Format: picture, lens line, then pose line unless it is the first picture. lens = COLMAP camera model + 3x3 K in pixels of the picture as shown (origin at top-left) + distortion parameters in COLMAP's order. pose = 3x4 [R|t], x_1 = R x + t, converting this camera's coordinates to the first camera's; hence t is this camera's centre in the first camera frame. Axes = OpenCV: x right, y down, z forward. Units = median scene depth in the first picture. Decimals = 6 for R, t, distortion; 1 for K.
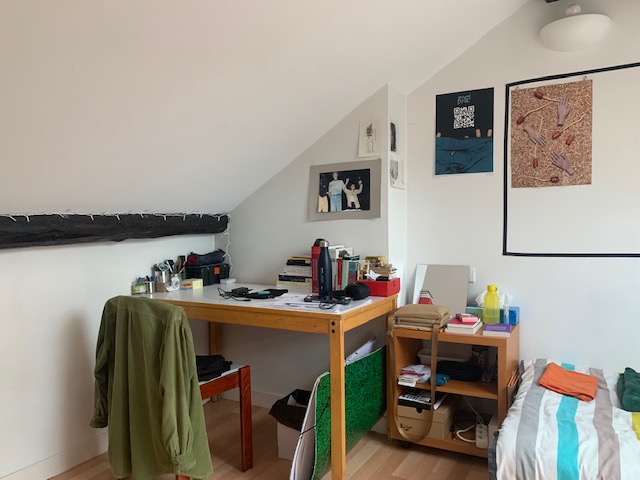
lens RADIAL K [[490.2, 0, 320.0], [0, 490.2, 240.0], [0, 0, 1]] dist [0.004148, 0.004176]
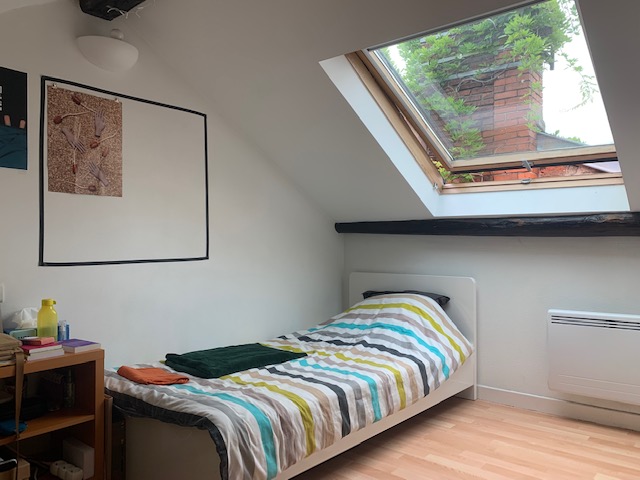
lens RADIAL K [[500.1, 0, 320.0], [0, 500.1, 240.0], [0, 0, 1]] dist [-0.004759, -0.001863]
pose [[0.158080, 0.026356, 0.987075, -0.447638], [0.028861, 0.999093, -0.031299, 0.027581], [-0.987004, 0.033436, 0.157176, 0.373272]]
